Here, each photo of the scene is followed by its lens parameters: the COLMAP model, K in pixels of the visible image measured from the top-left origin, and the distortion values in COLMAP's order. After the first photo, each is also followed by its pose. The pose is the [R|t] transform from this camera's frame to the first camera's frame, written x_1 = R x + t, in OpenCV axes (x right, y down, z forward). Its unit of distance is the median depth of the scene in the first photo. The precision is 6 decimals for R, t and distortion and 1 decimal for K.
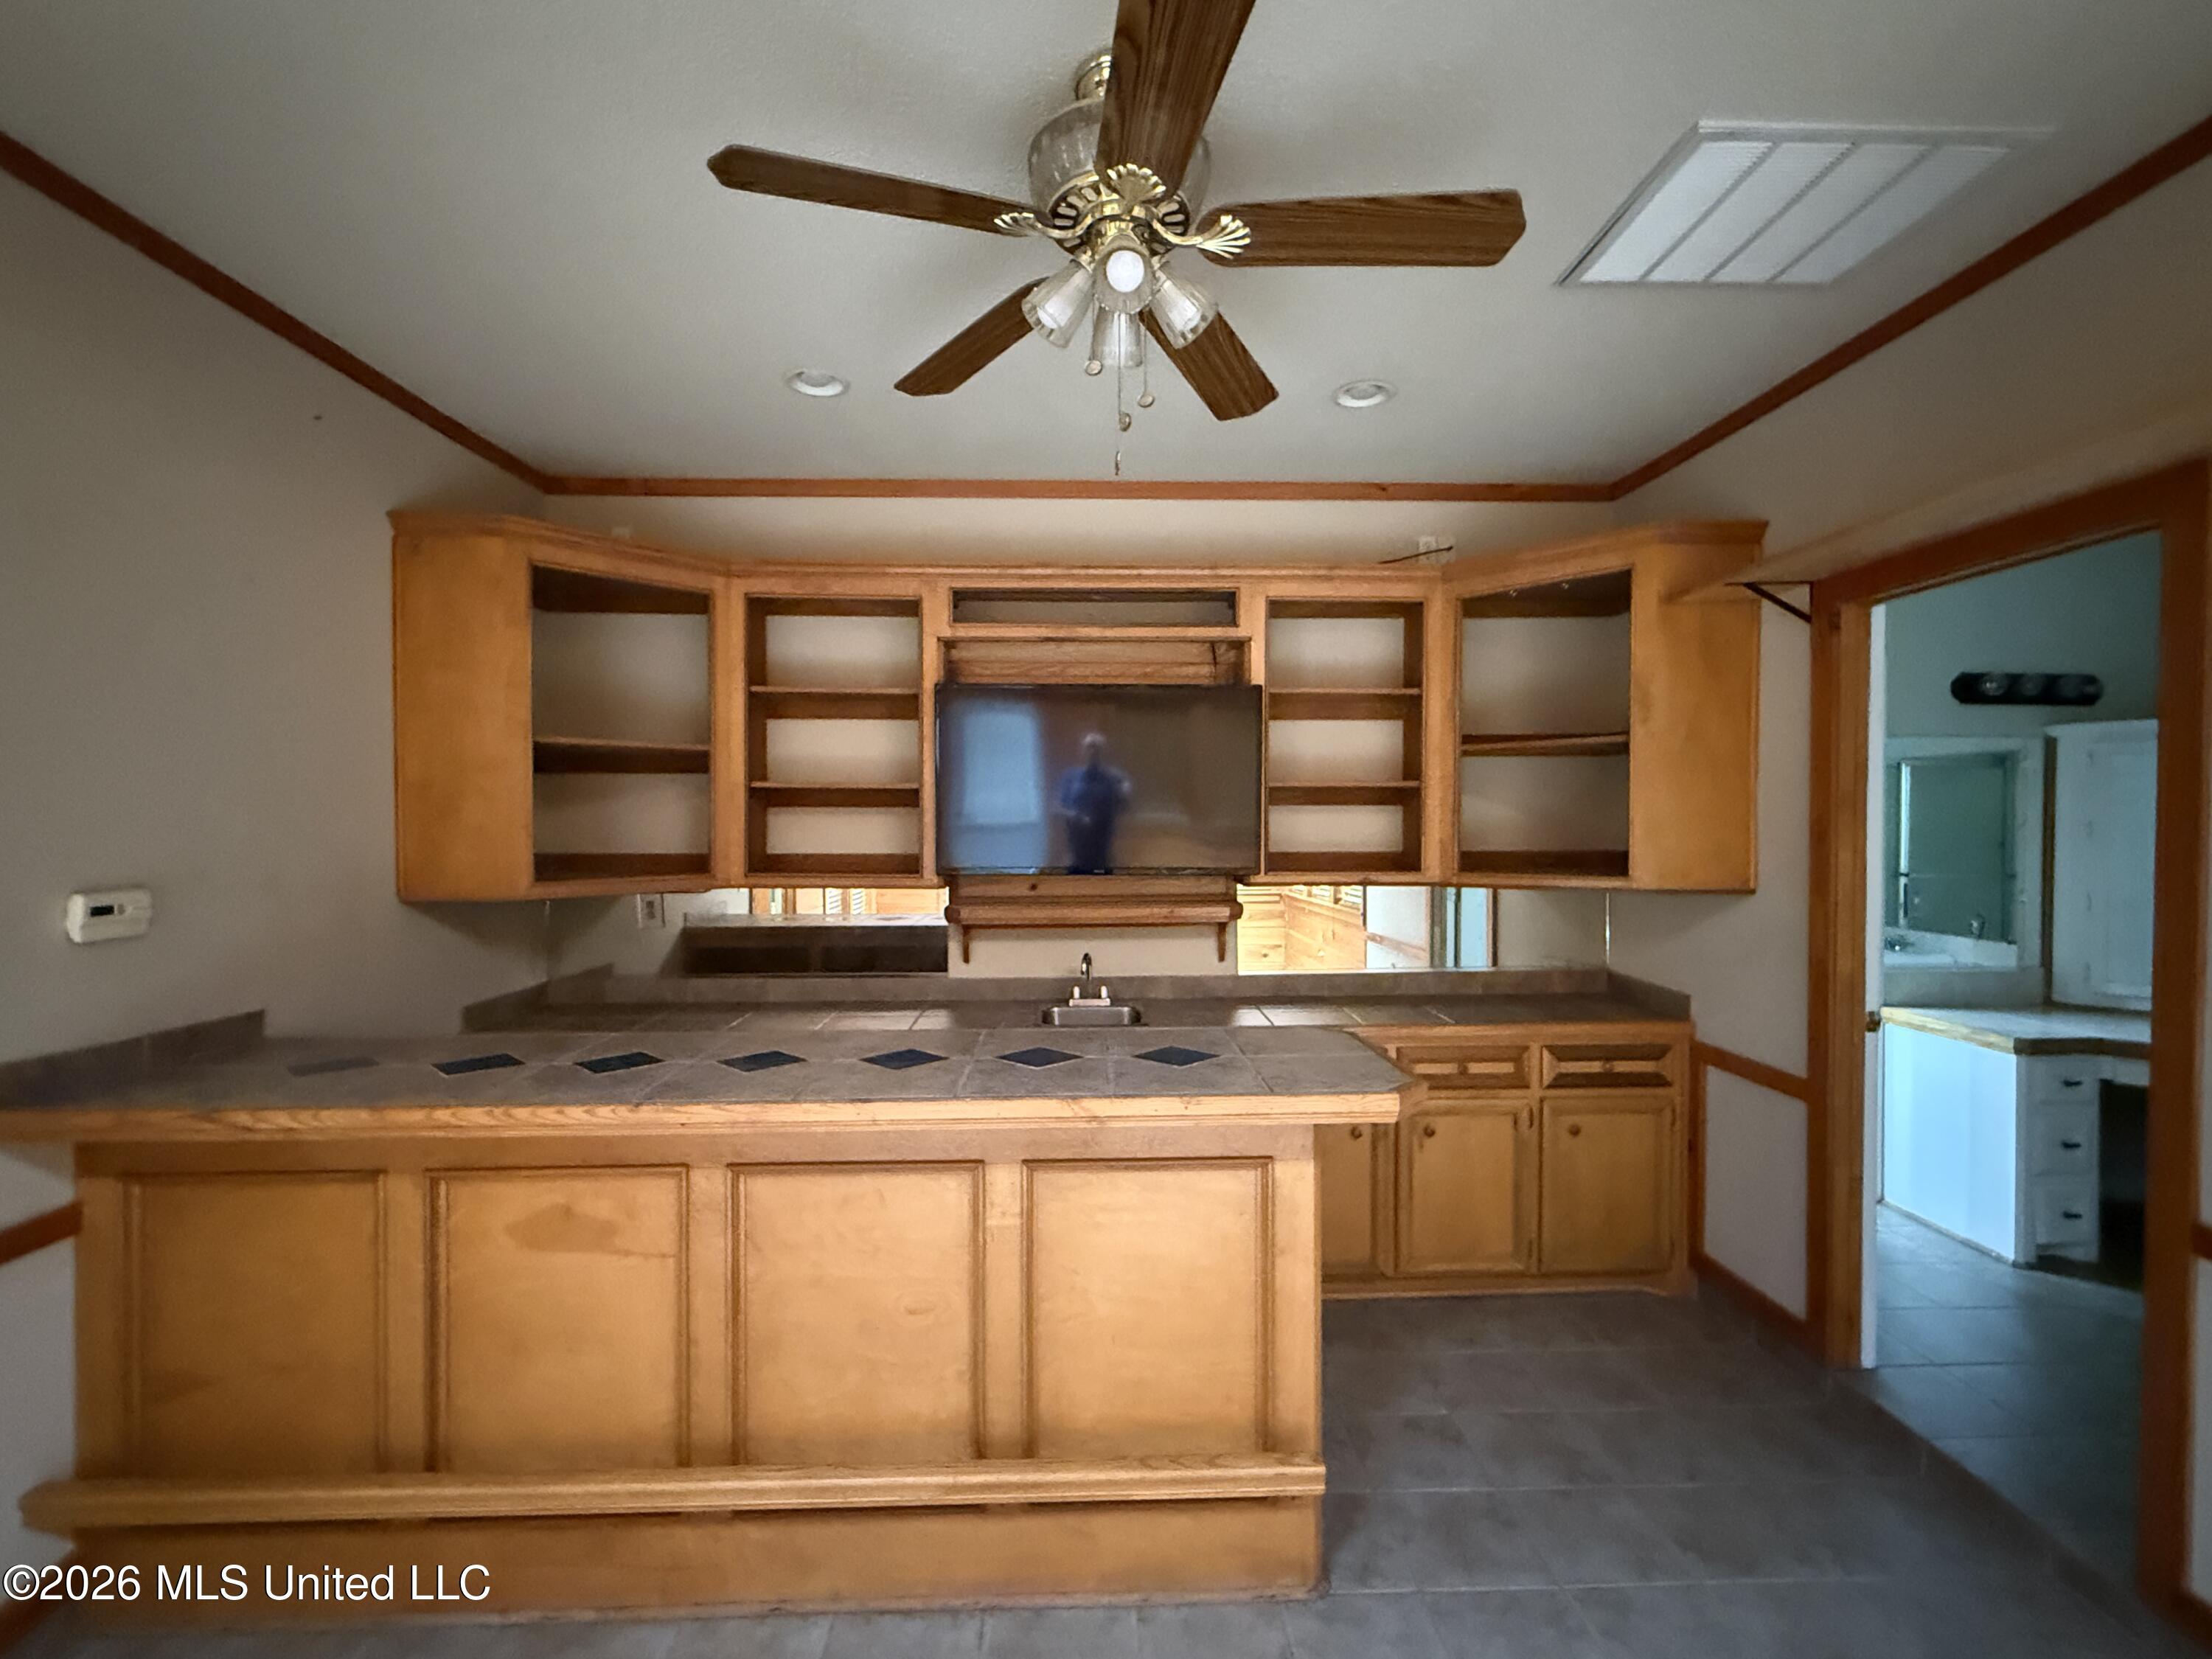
lens RADIAL K [[949.8, 0, 1106.0], [0, 949.8, 829.5], [0, 0, 1]] dist [0.001677, 0.000076]
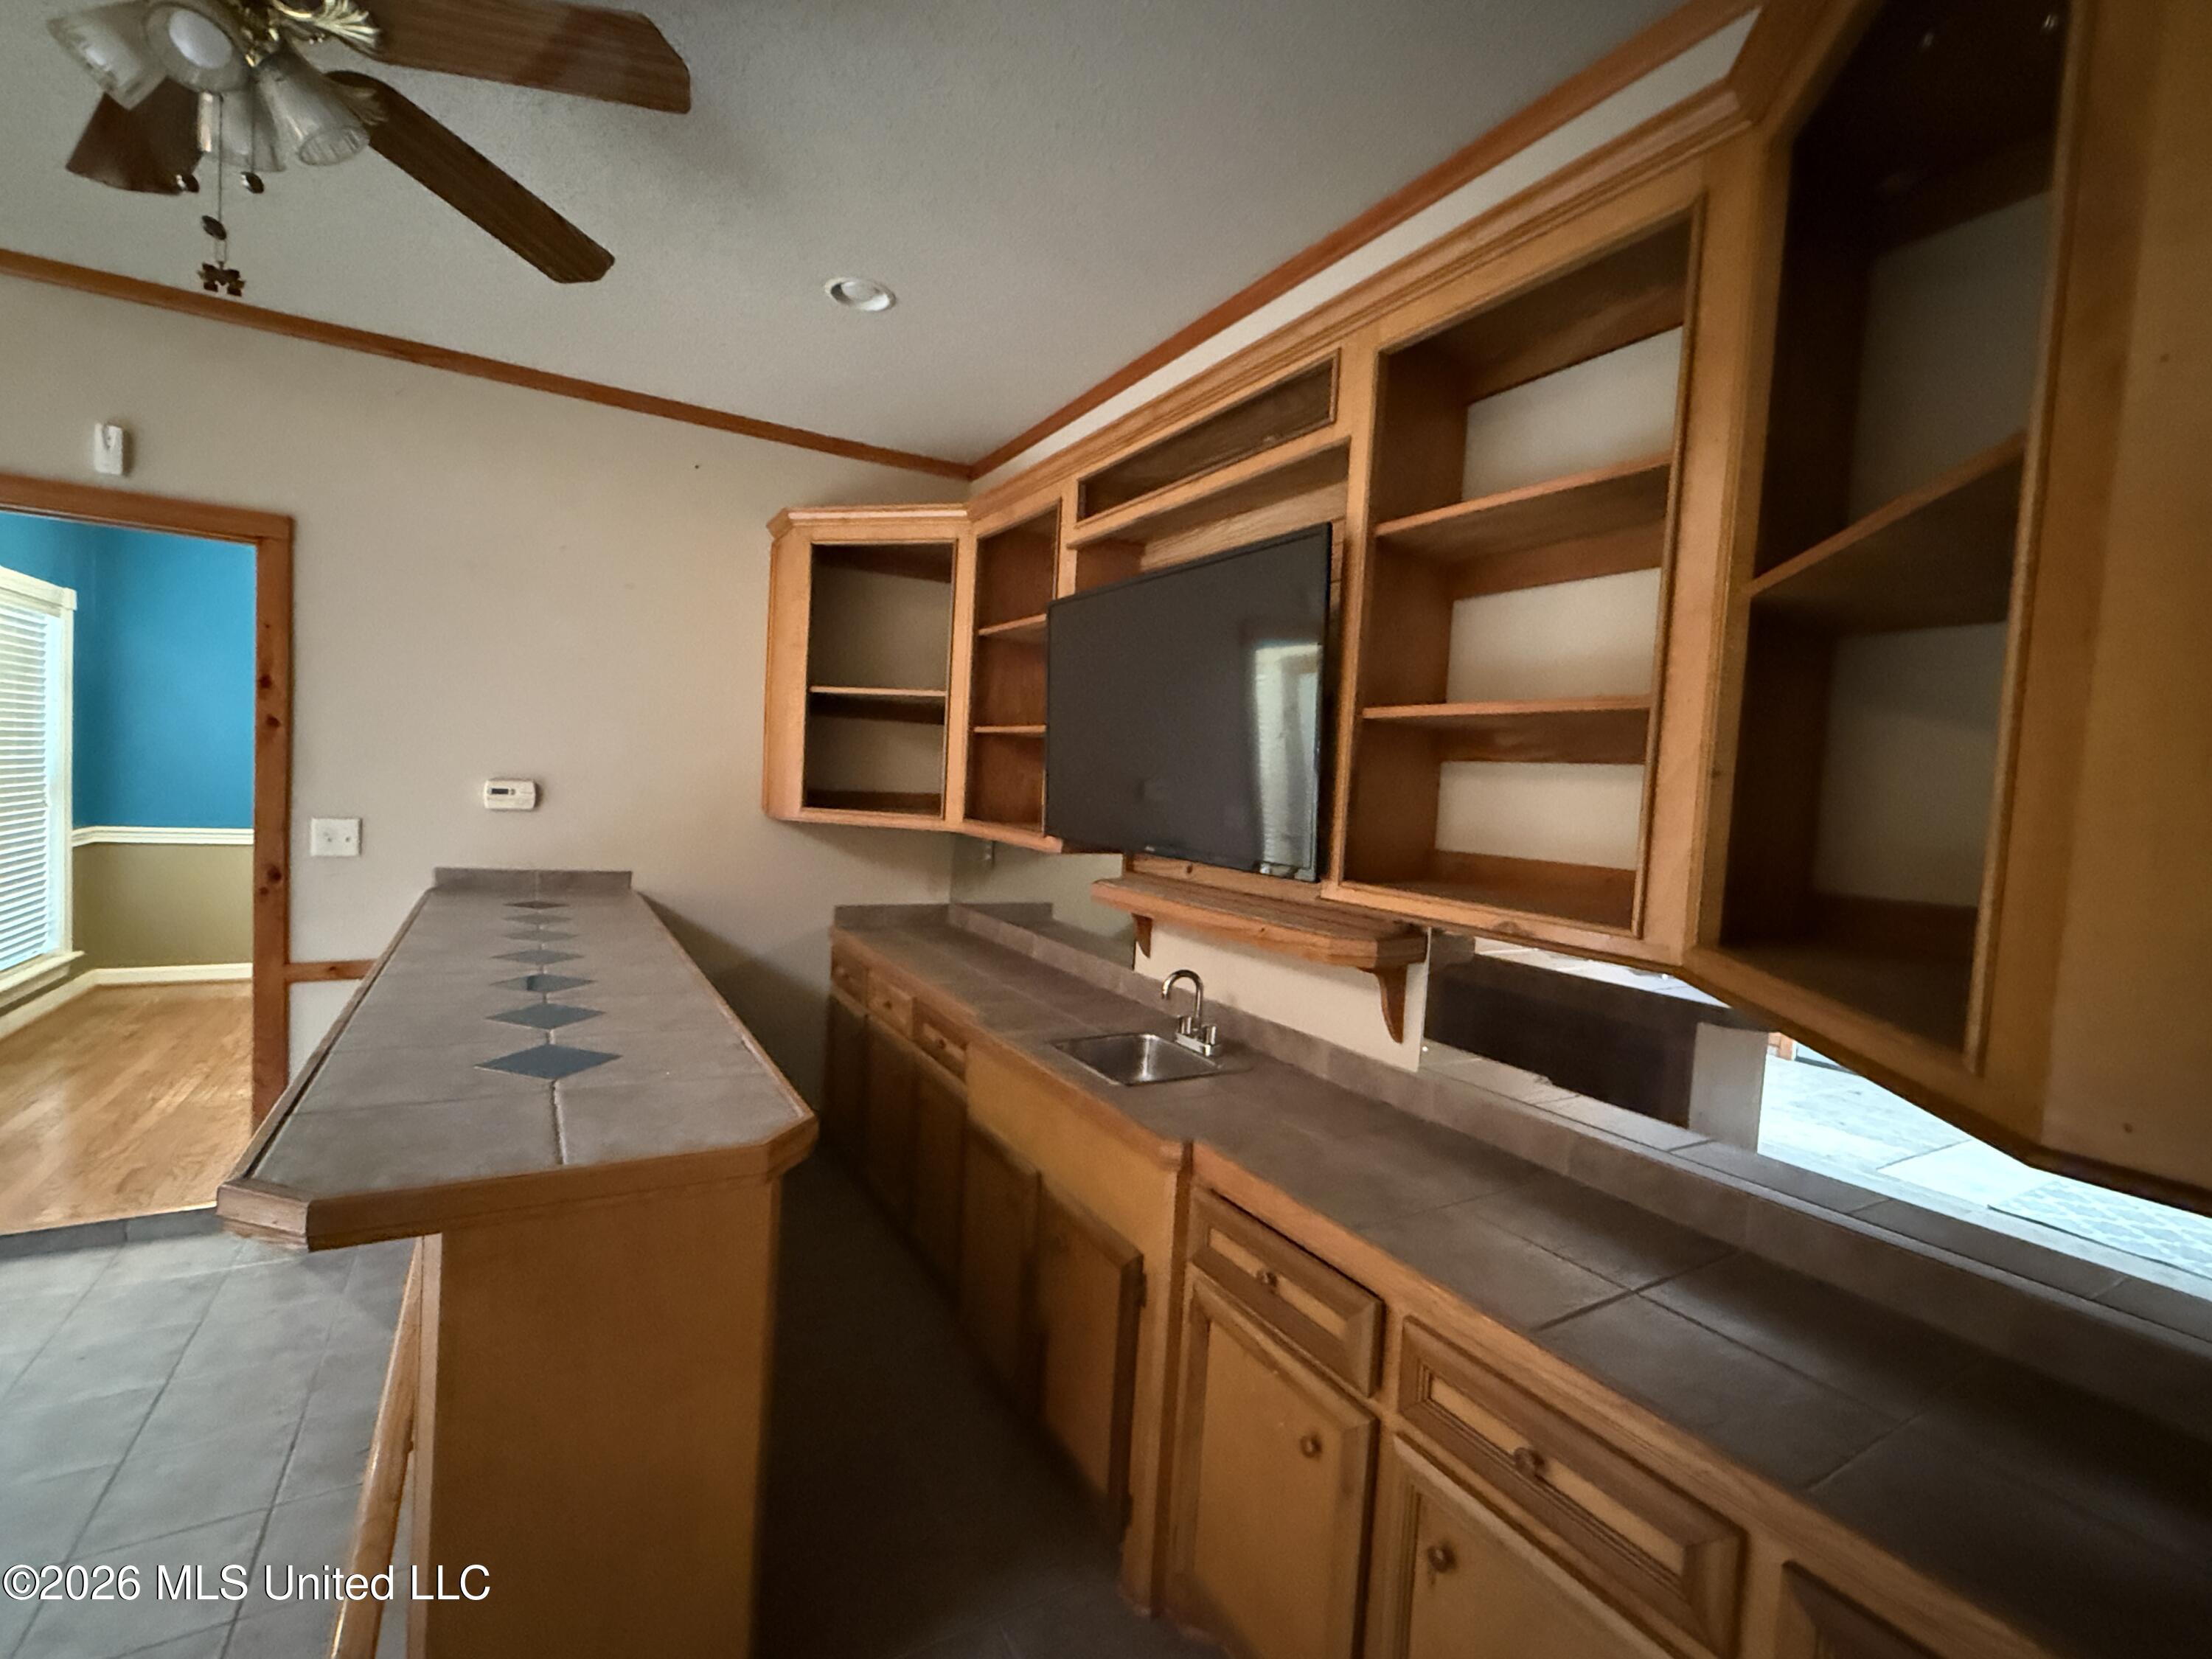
lens RADIAL K [[949.8, 0, 1106.0], [0, 949.8, 829.5], [0, 0, 1]] dist [0.001677, 0.000076]
pose [[0.499016, 0.073616, -0.863460, 0.843883], [-0.066525, 0.996699, 0.046529, 0.001283], [0.864036, 0.034223, 0.502266, 0.937210]]
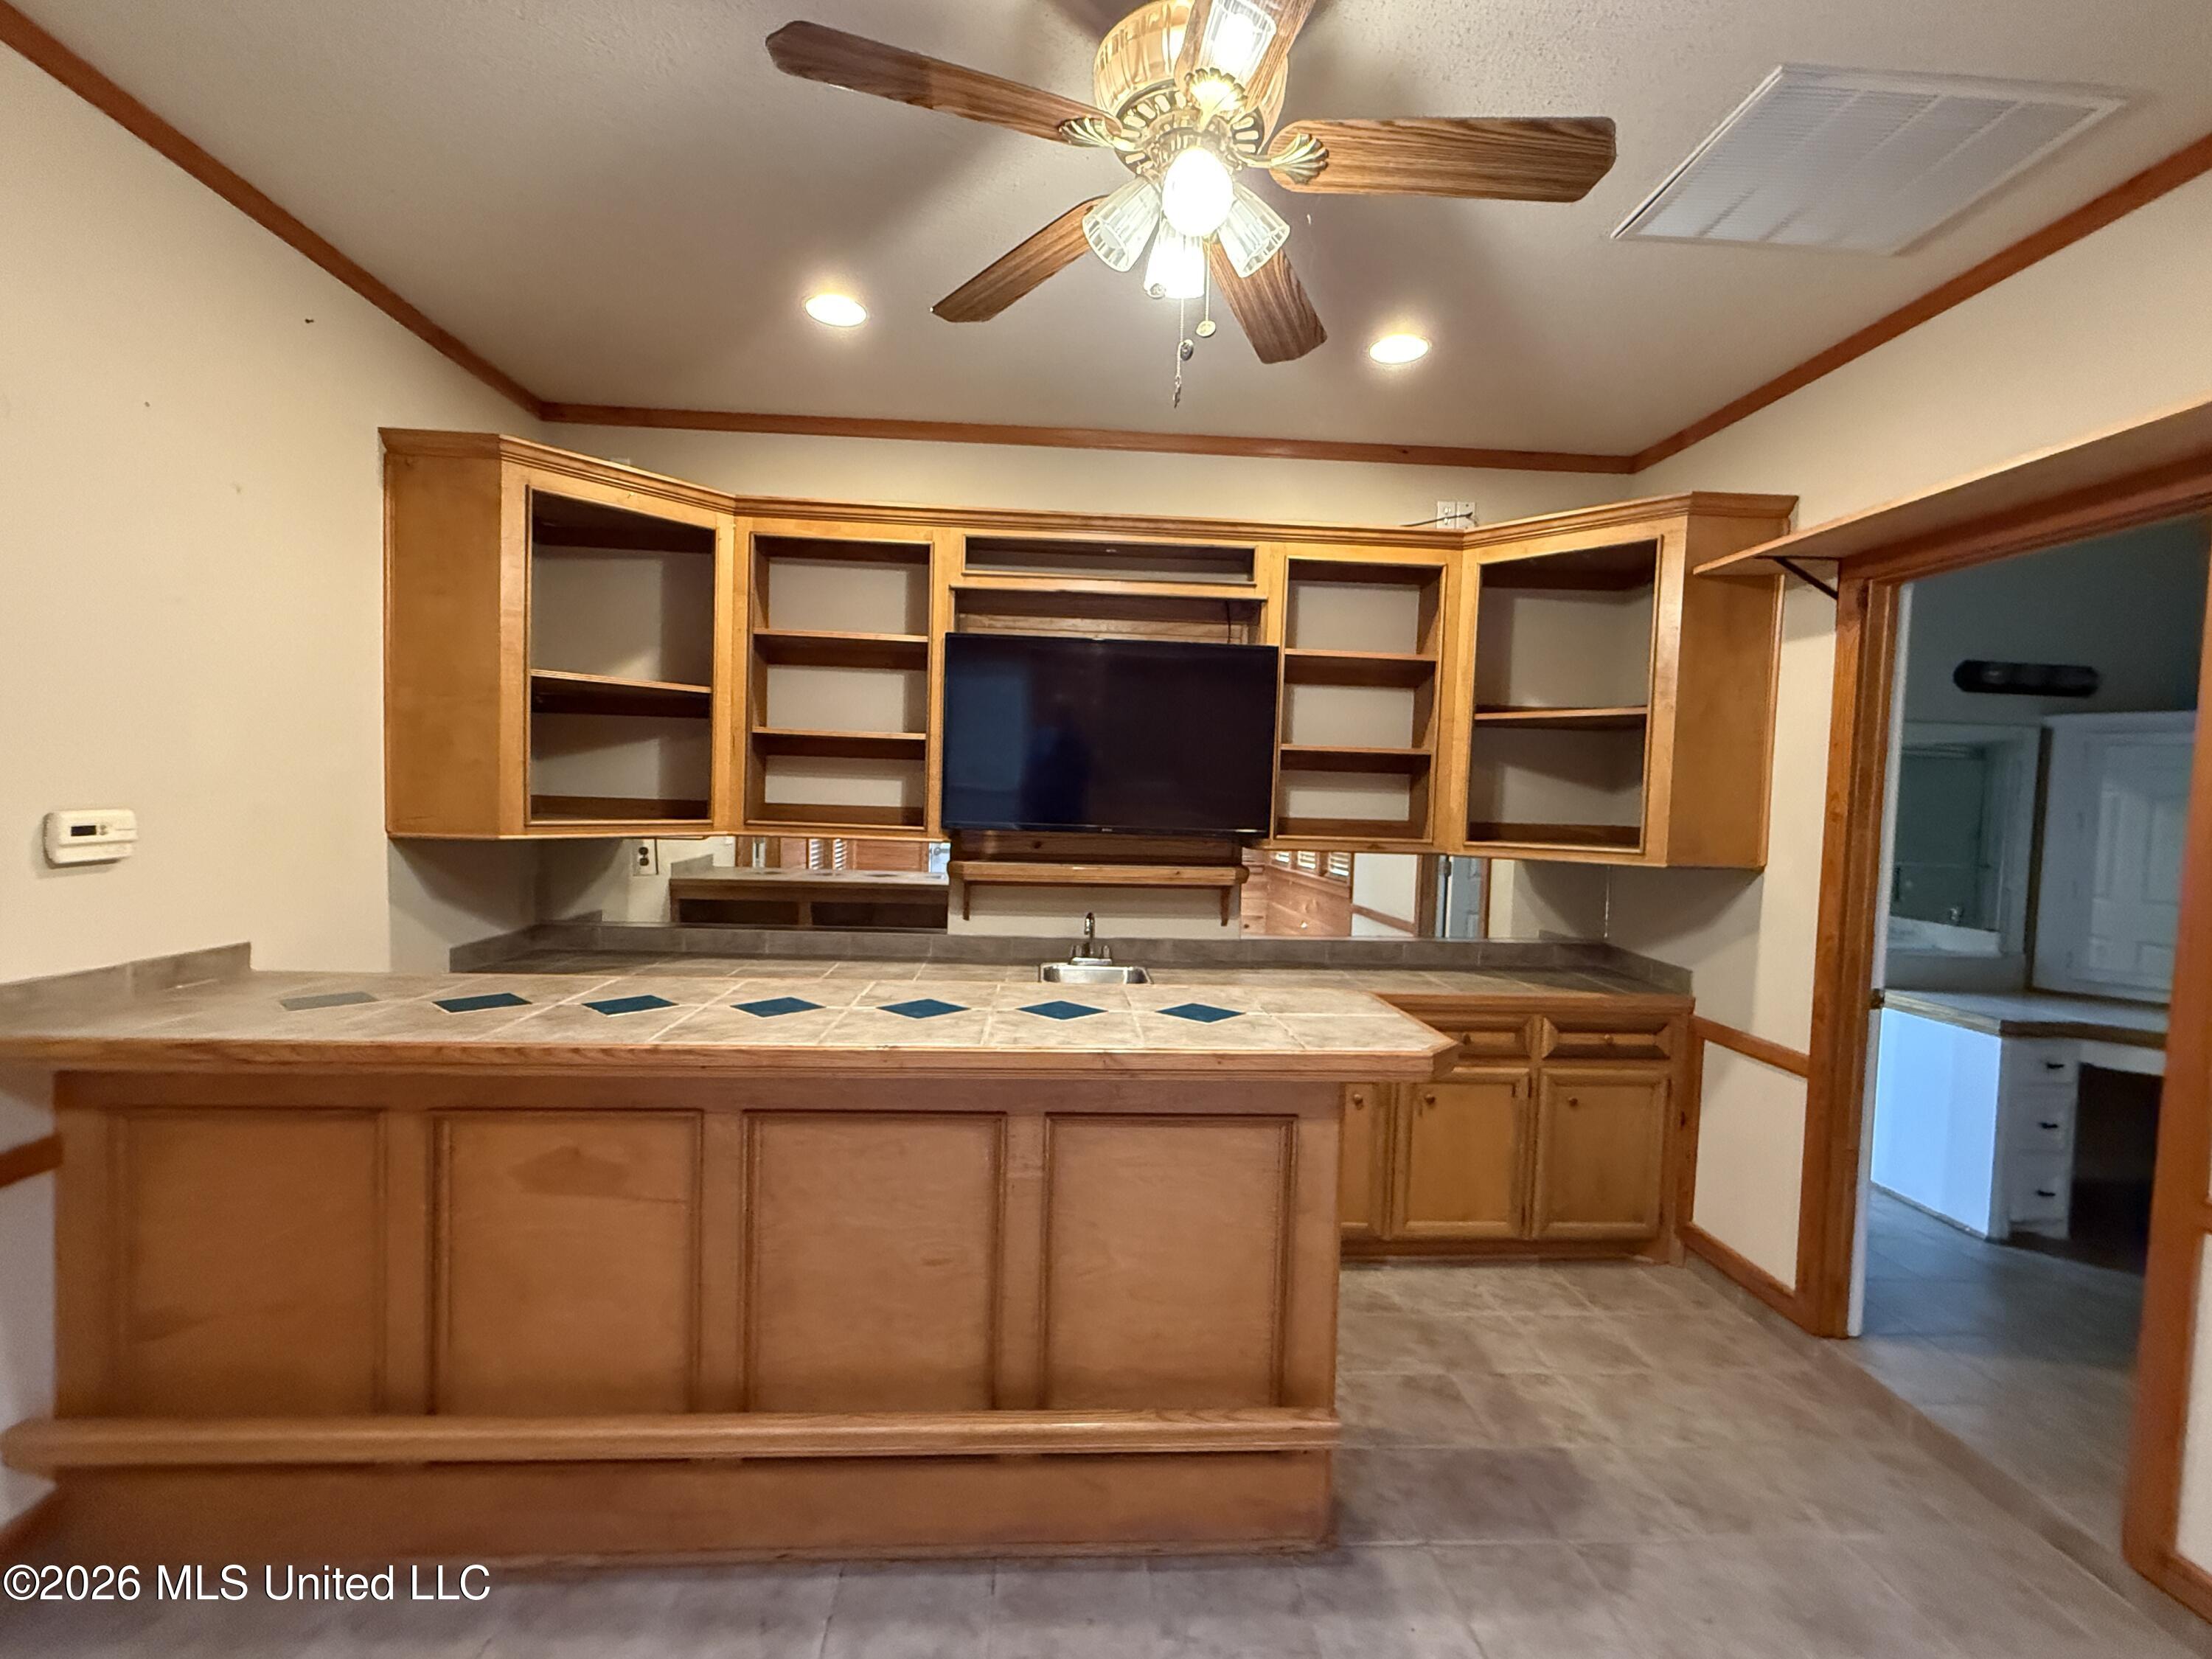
lens RADIAL K [[949.8, 0, 1106.0], [0, 949.8, 829.5], [0, 0, 1]] dist [0.001677, 0.000076]
pose [[0.999156, 0.030424, 0.027591, -0.055203], [-0.031265, 0.999044, 0.030546, 0.020446], [-0.026635, -0.031383, 0.999152, 0.022037]]
